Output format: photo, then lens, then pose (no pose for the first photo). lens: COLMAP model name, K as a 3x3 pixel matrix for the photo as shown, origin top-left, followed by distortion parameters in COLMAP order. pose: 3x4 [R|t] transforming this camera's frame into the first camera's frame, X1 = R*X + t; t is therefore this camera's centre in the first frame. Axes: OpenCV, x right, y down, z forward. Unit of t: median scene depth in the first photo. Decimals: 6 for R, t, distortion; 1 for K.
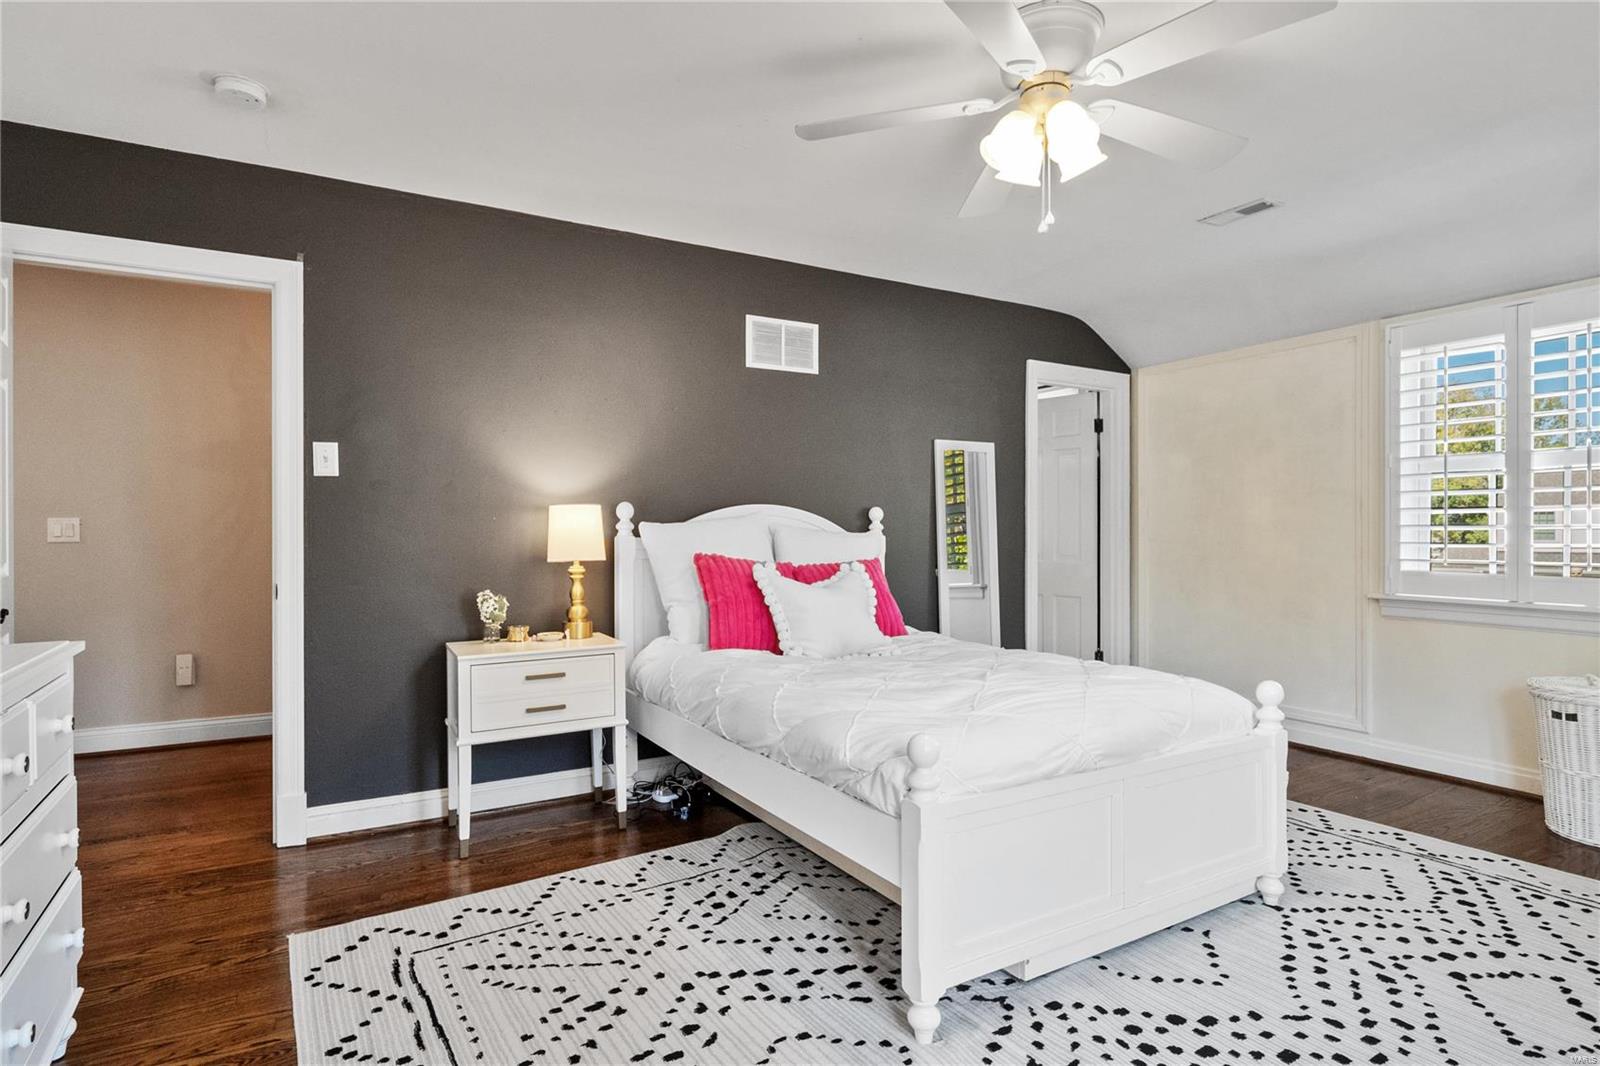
lens RADIAL K [[841.1, 0, 799.3], [0, 841.1, 533.4], [0, 0, 1]] dist [-0.017374, 0.000019]
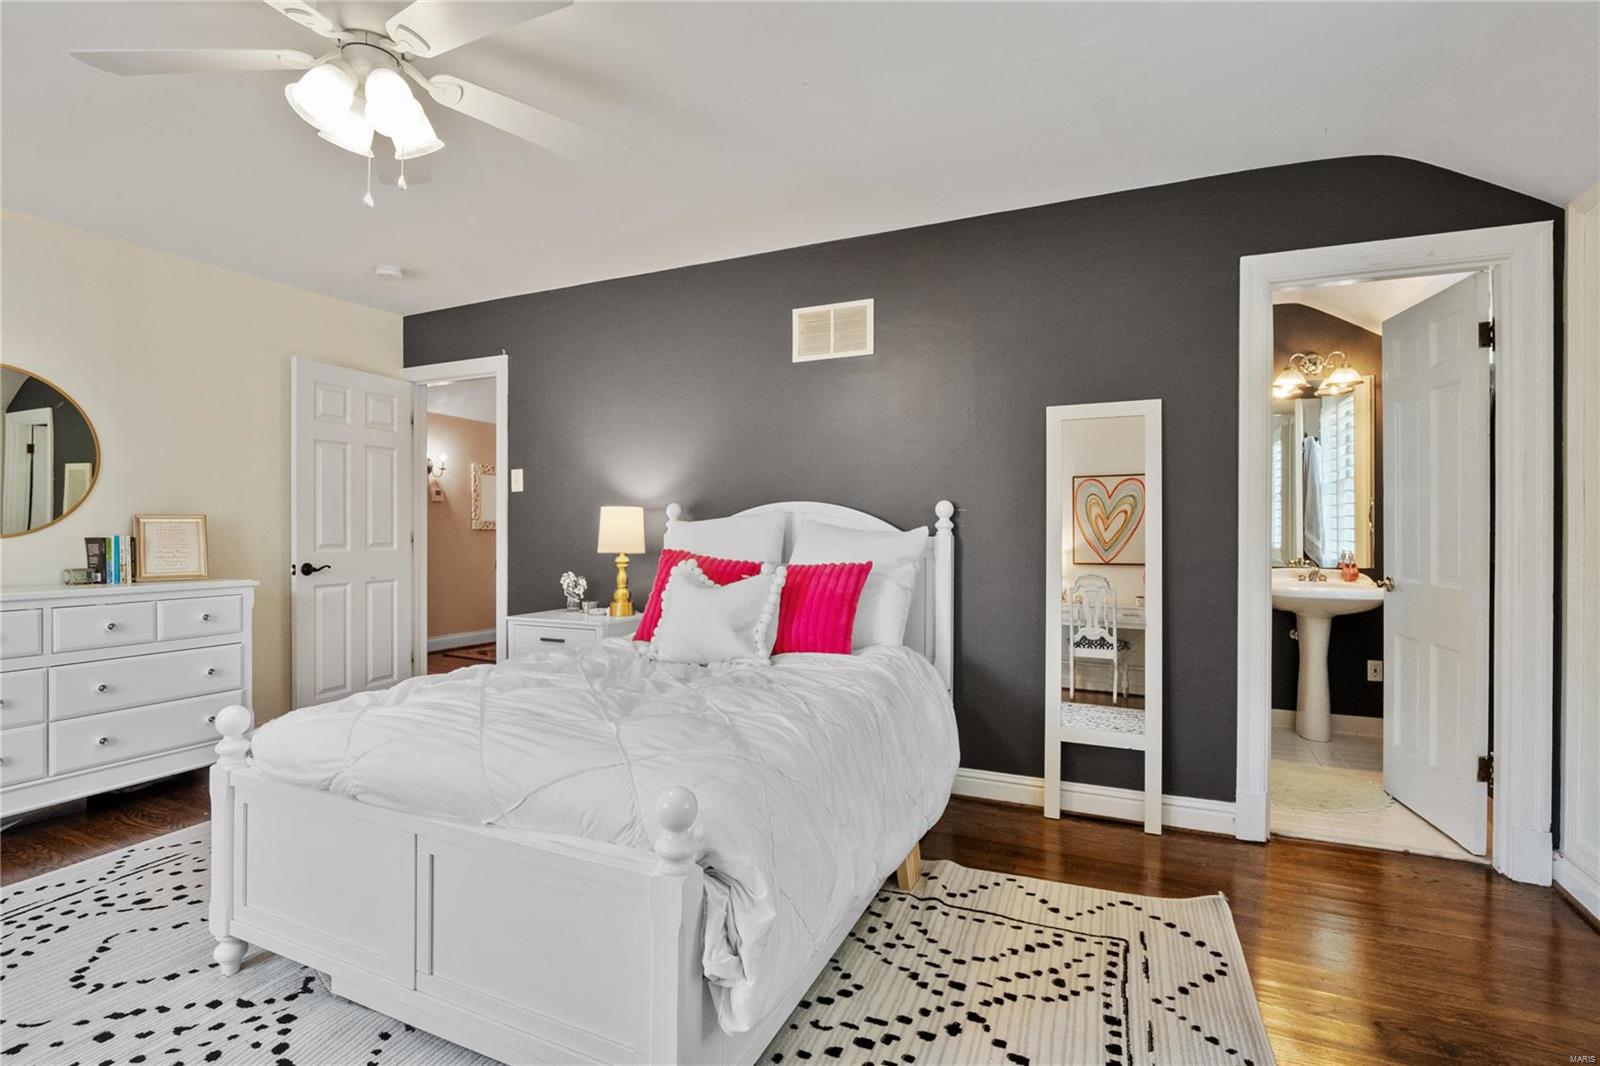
lens RADIAL K [[758.4, 0, 798.0], [0, 758.4, 540.3], [0, 0, 1]] dist [-0.013879, 0.001487]
pose [[0.565011, 0.002713, -0.825079, 0.734457], [-0.018214, 0.999792, -0.009186, 0.019316], [0.824882, 0.020218, 0.564943, 0.554990]]
